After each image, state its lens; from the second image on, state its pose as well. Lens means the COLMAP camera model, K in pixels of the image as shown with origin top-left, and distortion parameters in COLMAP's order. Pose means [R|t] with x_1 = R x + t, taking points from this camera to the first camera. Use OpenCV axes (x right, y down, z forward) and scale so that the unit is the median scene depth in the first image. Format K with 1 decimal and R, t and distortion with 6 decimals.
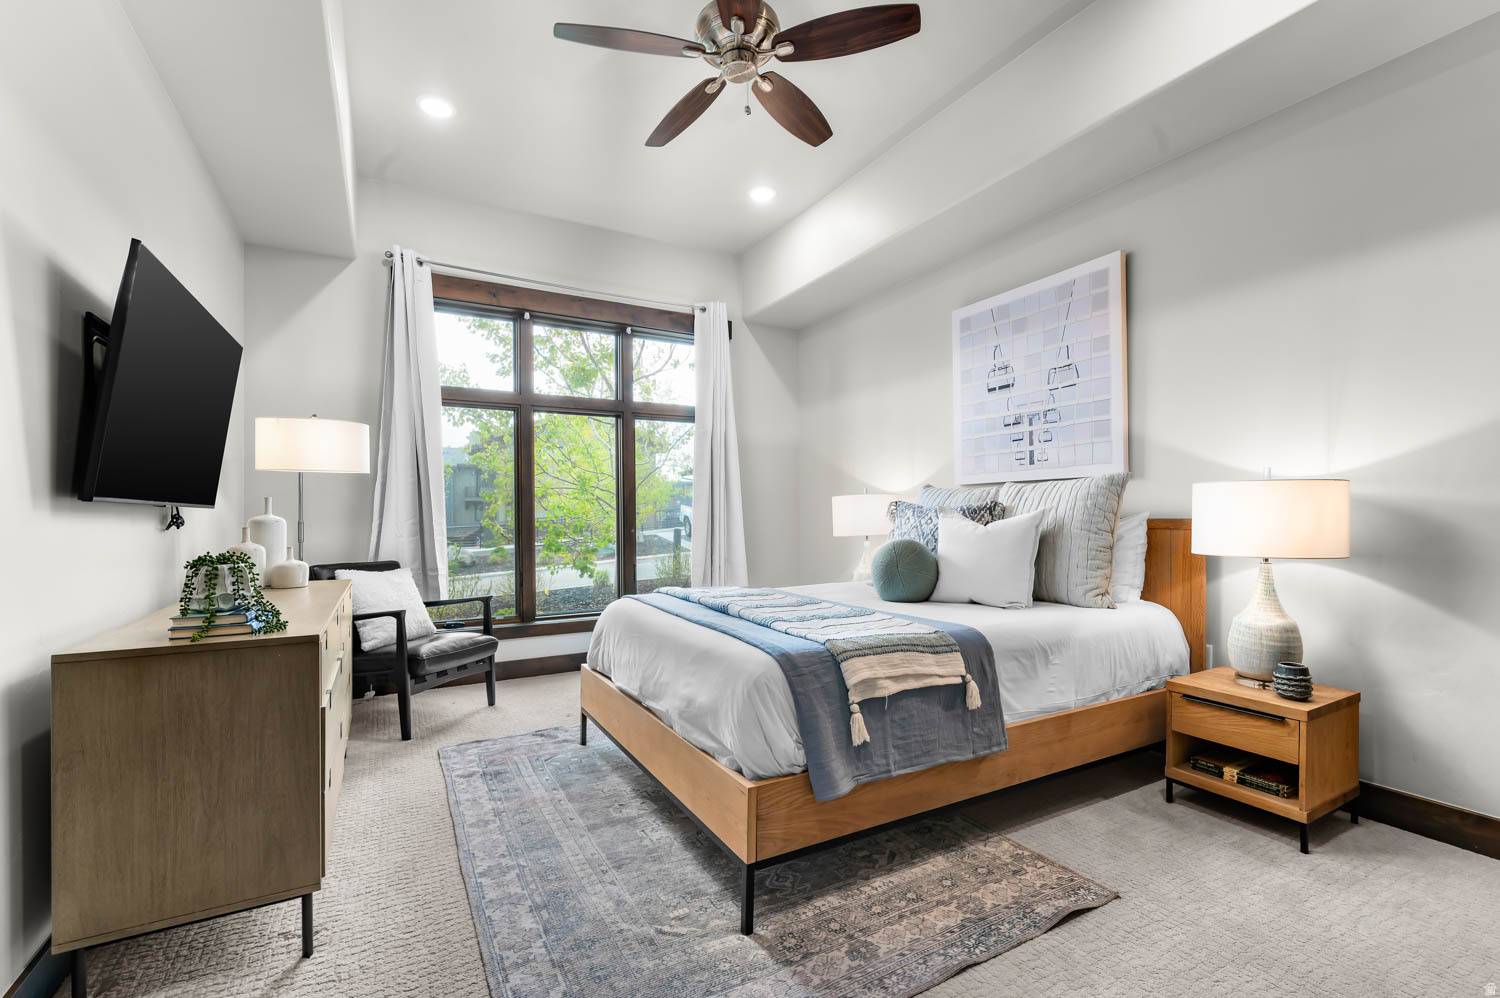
lens RADIAL K [[652.2, 0, 743.6], [0, 652.2, 509.6], [0, 0, 1]] dist [0.001225, -0.002010]
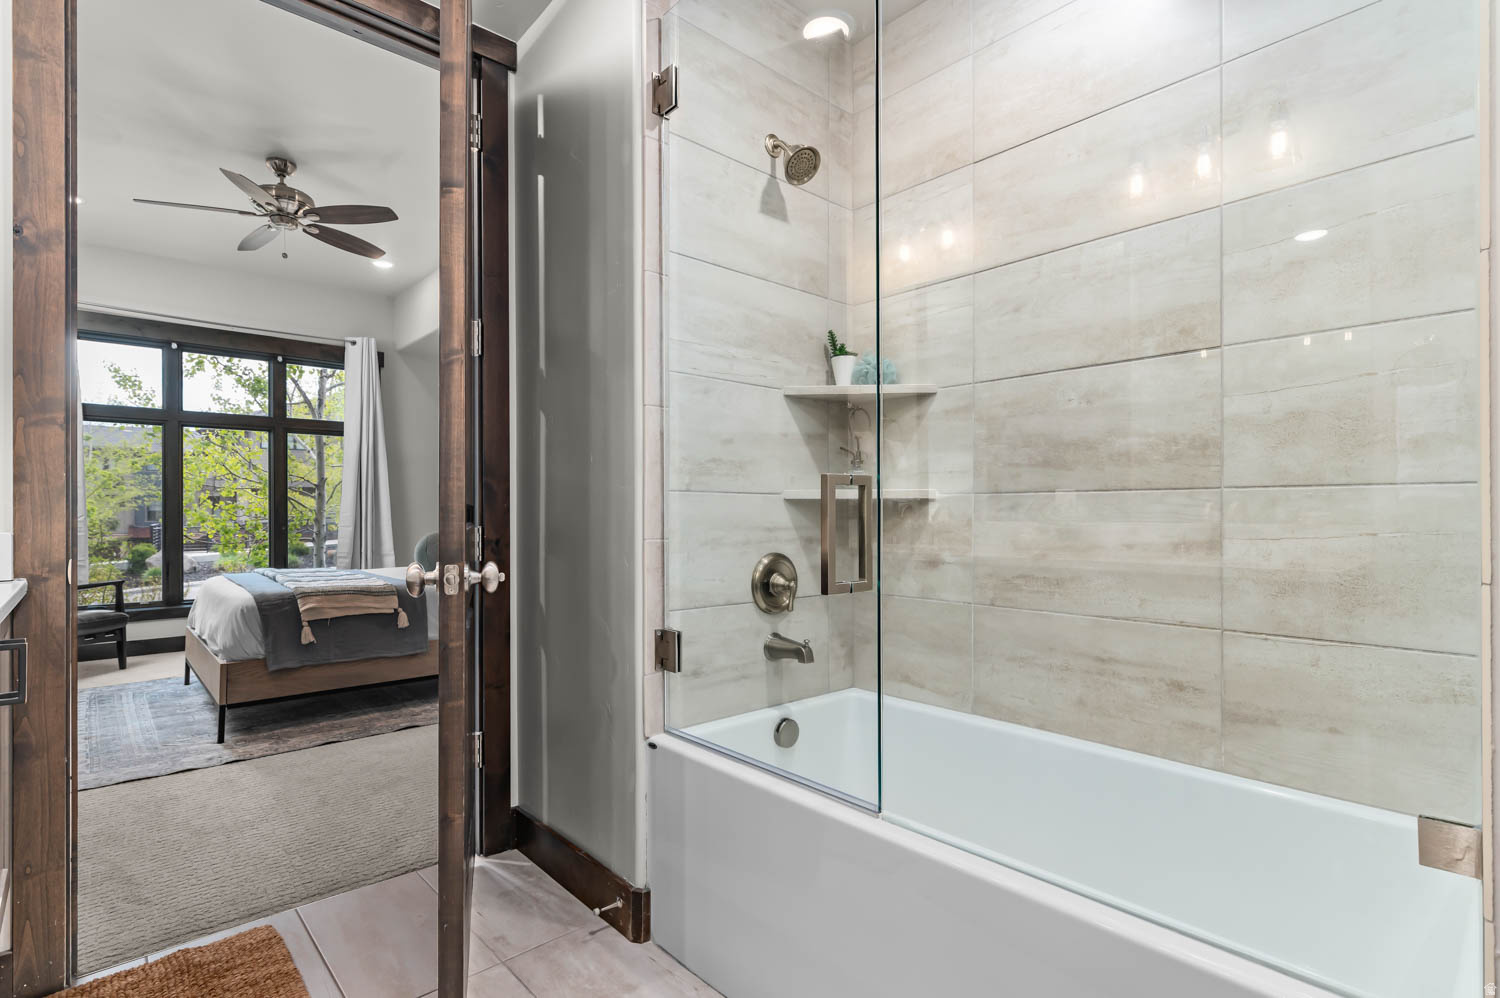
lens RADIAL K [[741.7, 0, 756.7], [0, 741.7, 501.6], [0, 0, 1]] dist [0.003578, 0.001252]
pose [[0.974726, 0.003671, 0.223373, 0.390126], [-0.002033, 0.999969, -0.007562, -0.008147], [-0.223394, 0.006917, 0.974704, -0.537110]]
